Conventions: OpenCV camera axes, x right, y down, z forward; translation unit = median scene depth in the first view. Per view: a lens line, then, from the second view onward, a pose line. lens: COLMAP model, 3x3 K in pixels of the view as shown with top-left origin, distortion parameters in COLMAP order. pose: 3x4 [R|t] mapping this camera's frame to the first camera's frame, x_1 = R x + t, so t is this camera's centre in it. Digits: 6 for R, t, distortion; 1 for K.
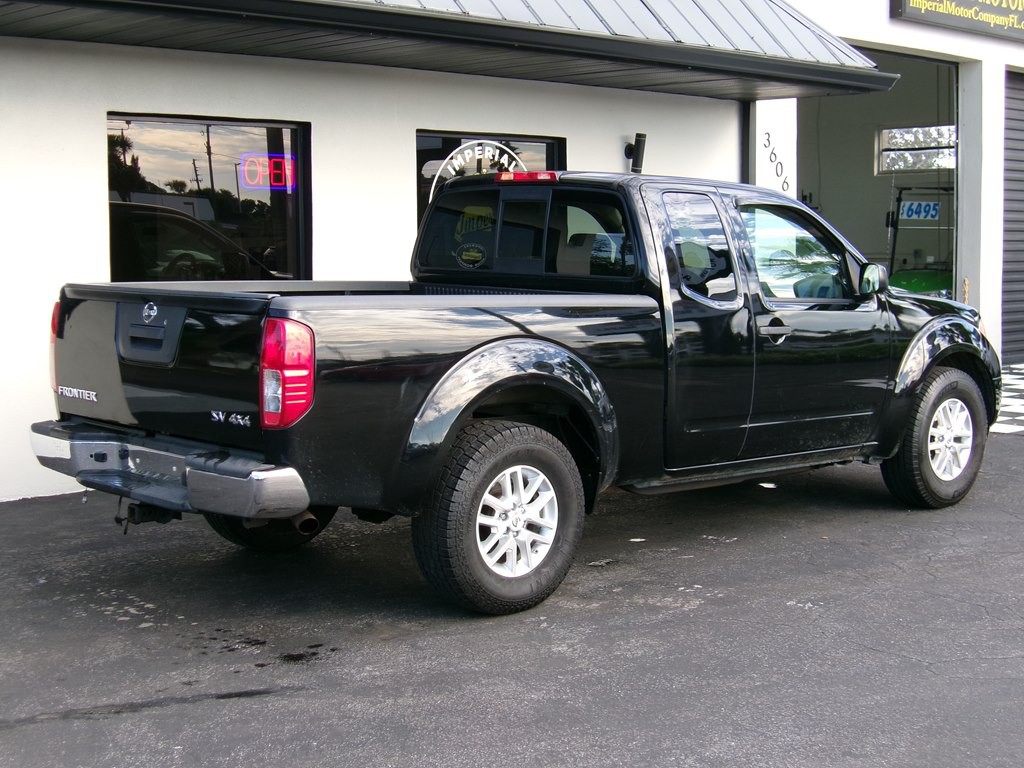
lens RADIAL K [[1588.3, 0, 511.8], [0, 1588.3, 386.7], [0, 0, 1]] dist [-0.102047, -0.046193]
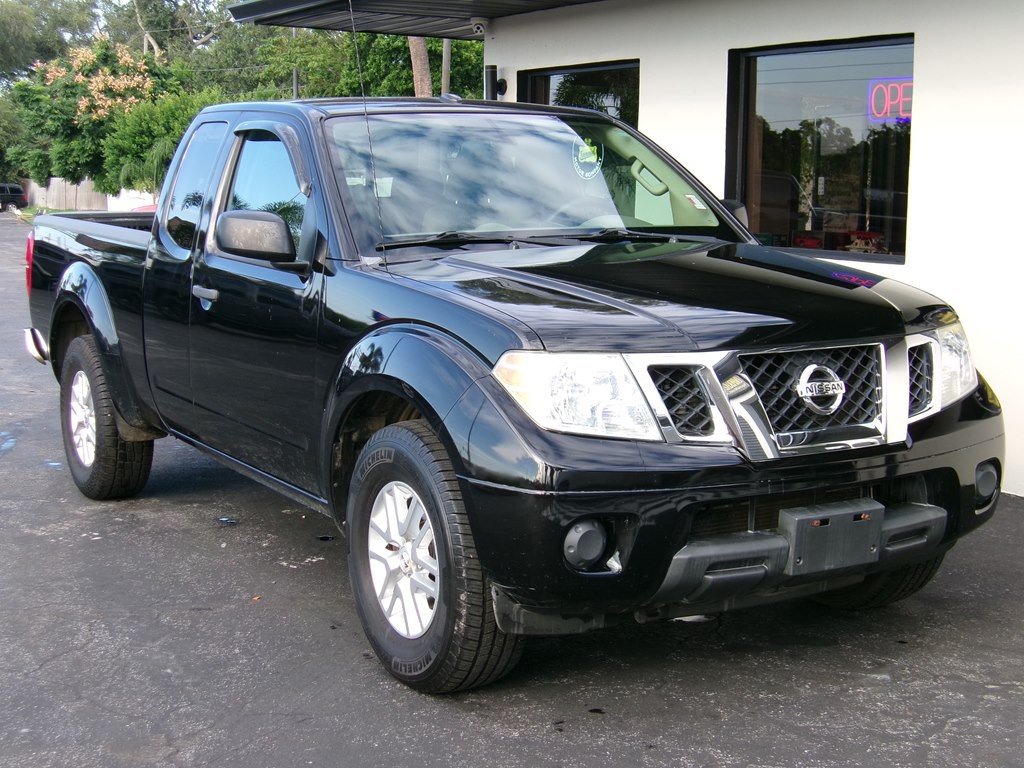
lens RADIAL K [[1584.9, 0, 512.0], [0, 1584.9, 384.0], [0, 0, 1]] dist [-0.077771, -0.160102]
pose [[-0.217604, 0.124083, -0.968118, 1.042993], [-0.102507, 0.983495, 0.149095, -0.143509], [0.970639, 0.131682, -0.201293, 1.526719]]
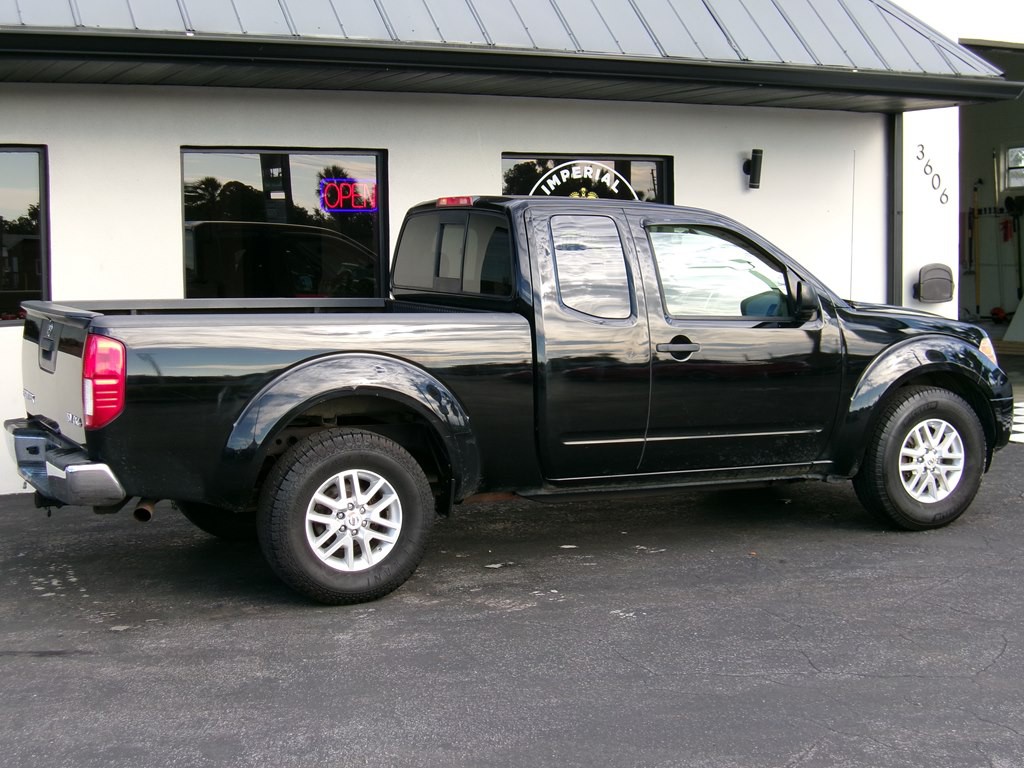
lens RADIAL K [[1588.3, 0, 511.8], [0, 1588.3, 386.7], [0, 0, 1]] dist [-0.102047, -0.046193]
pose [[0.956287, 0.018961, -0.291814, 0.423187], [-0.020189, 0.999795, -0.001196, -0.008206], [0.291732, 0.007035, 0.956474, -0.014884]]
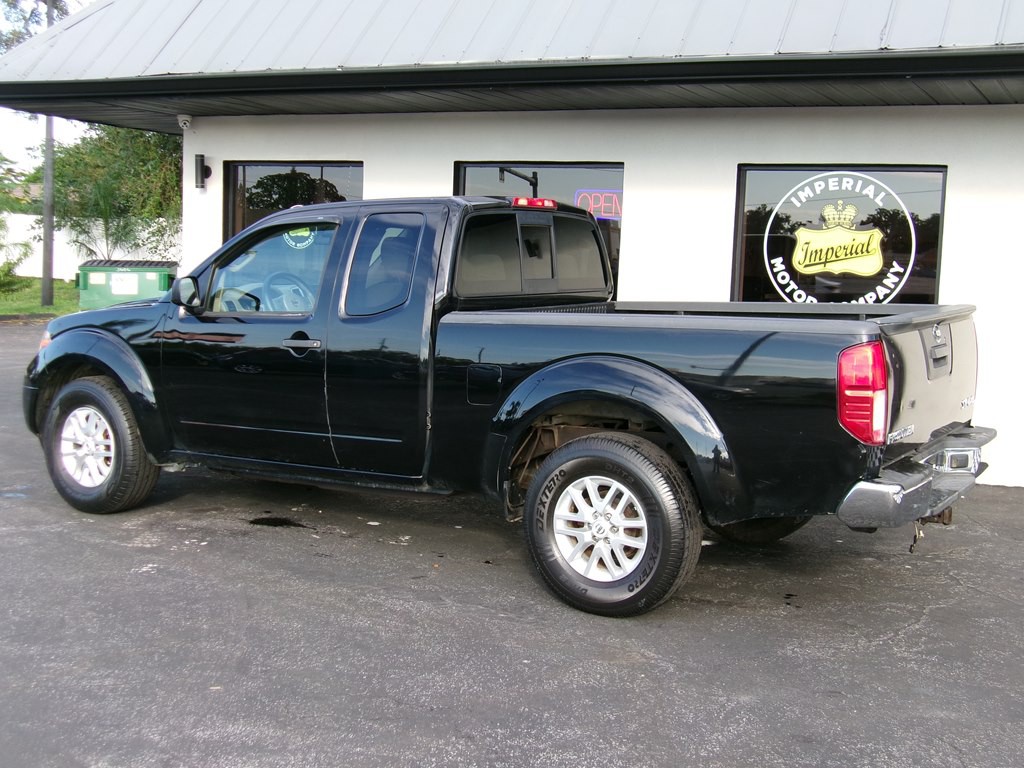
lens RADIAL K [[1260.7, 0, 515.1], [0, 1260.7, 385.3], [0, 0, 1]] dist [0.005515, -0.027048]
pose [[0.354758, 0.116321, -0.927694, 1.140768], [-0.125307, 0.989194, 0.076113, -0.099220], [0.926523, 0.089245, 0.365500, 0.922091]]
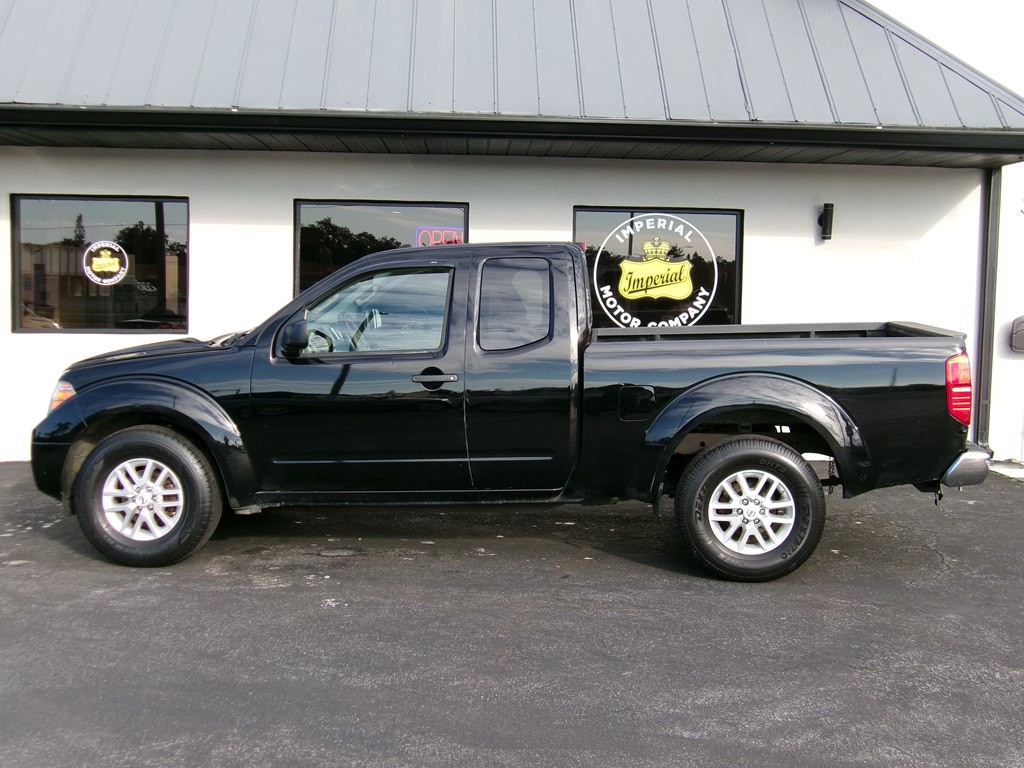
lens RADIAL K [[1263.5, 0, 515.5], [0, 1263.5, 386.3], [0, 0, 1]] dist [-0.010827, 0.040957]
pose [[0.756986, 0.069038, -0.649774, 0.916904], [-0.081172, 0.996636, 0.011327, -0.047768], [0.648370, 0.044169, 0.760043, 0.367638]]
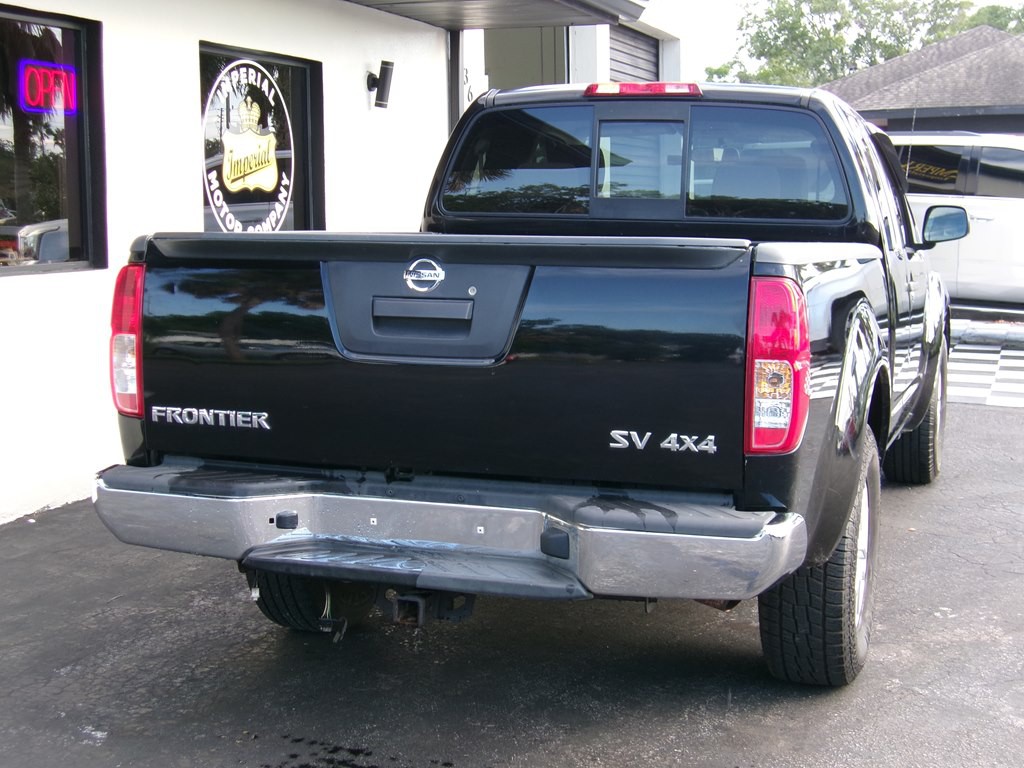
lens RADIAL K [[1584.9, 0, 512.0], [0, 1584.9, 384.0], [0, 0, 1]] dist [-0.077771, -0.160102]
pose [[0.887413, -0.055180, 0.457660, -0.461231], [0.046959, 0.998466, 0.029331, -0.021463], [-0.458577, -0.004538, 0.888643, 0.429291]]
